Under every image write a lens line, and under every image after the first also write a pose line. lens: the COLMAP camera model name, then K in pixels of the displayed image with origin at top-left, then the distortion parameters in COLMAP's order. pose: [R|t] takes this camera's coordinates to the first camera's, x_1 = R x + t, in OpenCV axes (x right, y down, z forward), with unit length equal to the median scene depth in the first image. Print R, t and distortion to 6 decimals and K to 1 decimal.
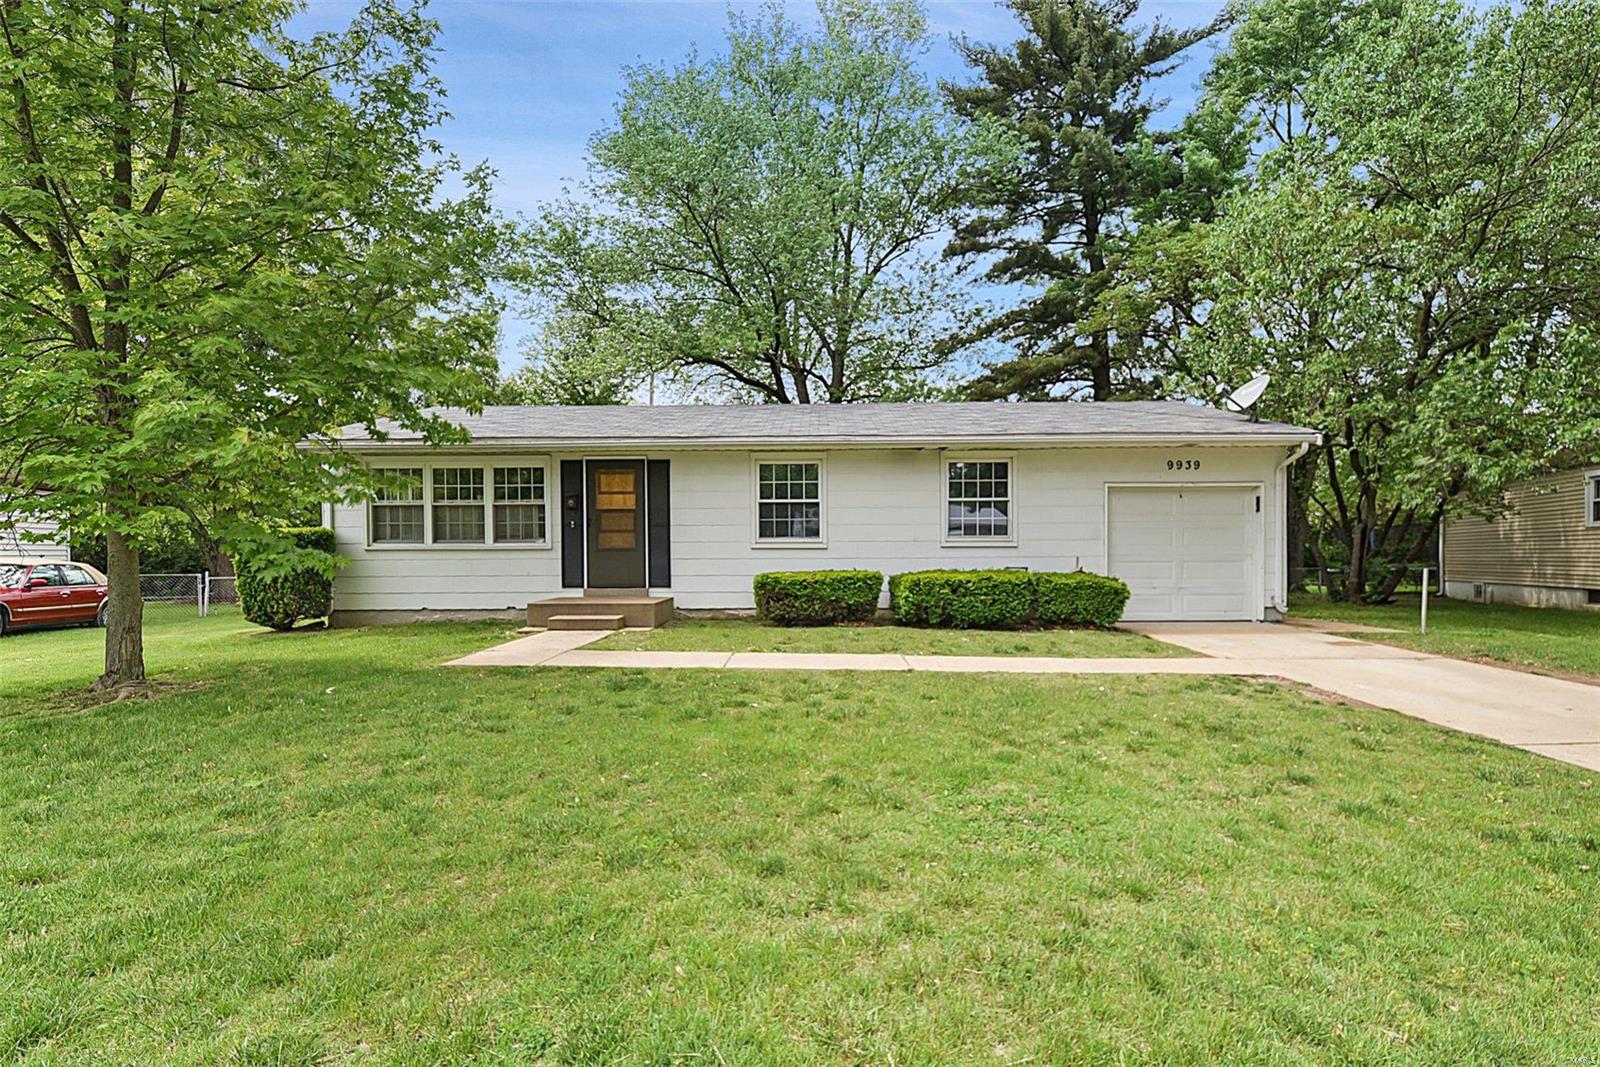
lens RADIAL K [[708.6, 0, 798.3], [0, 708.6, 537.5], [0, 0, 1]] dist [-0.004461, -0.007213]
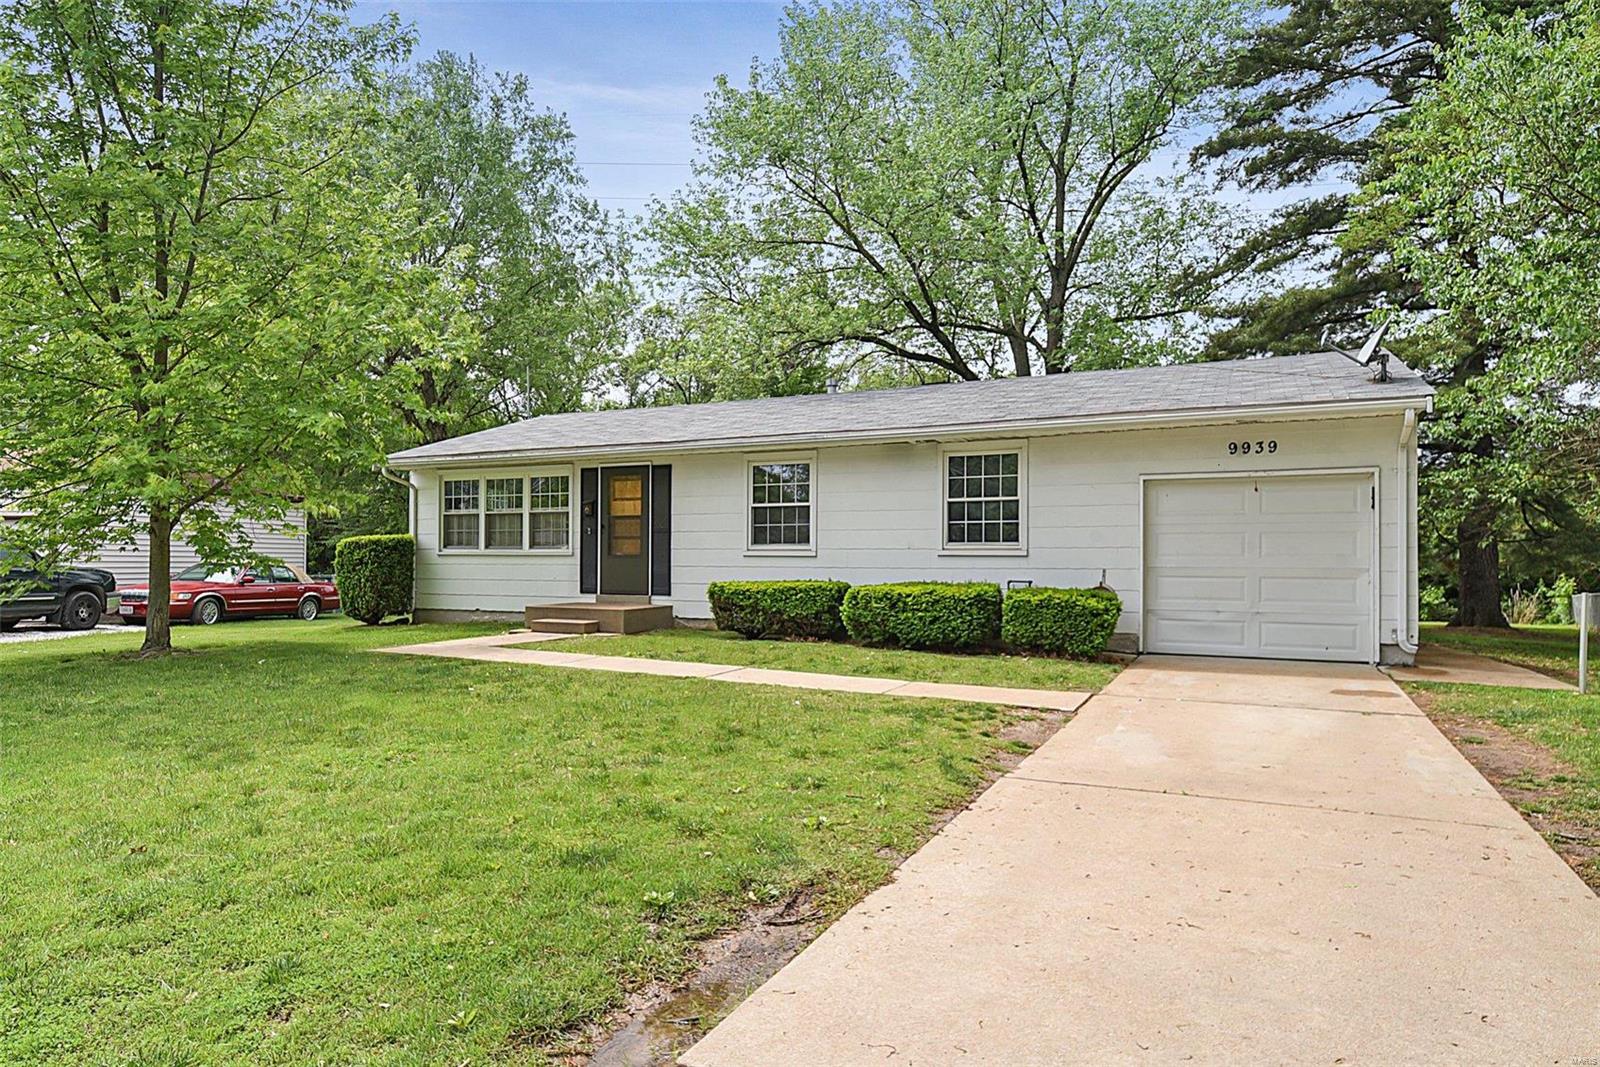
lens RADIAL K [[897.8, 0, 804.1], [0, 897.8, 545.4], [0, 0, 1]] dist [0.012944, 0.000368]
pose [[0.912024, 0.002154, -0.410132, 0.493702], [-0.001507, 0.999997, 0.001903, -0.000935], [0.410135, -0.001118, 0.912024, -0.051952]]
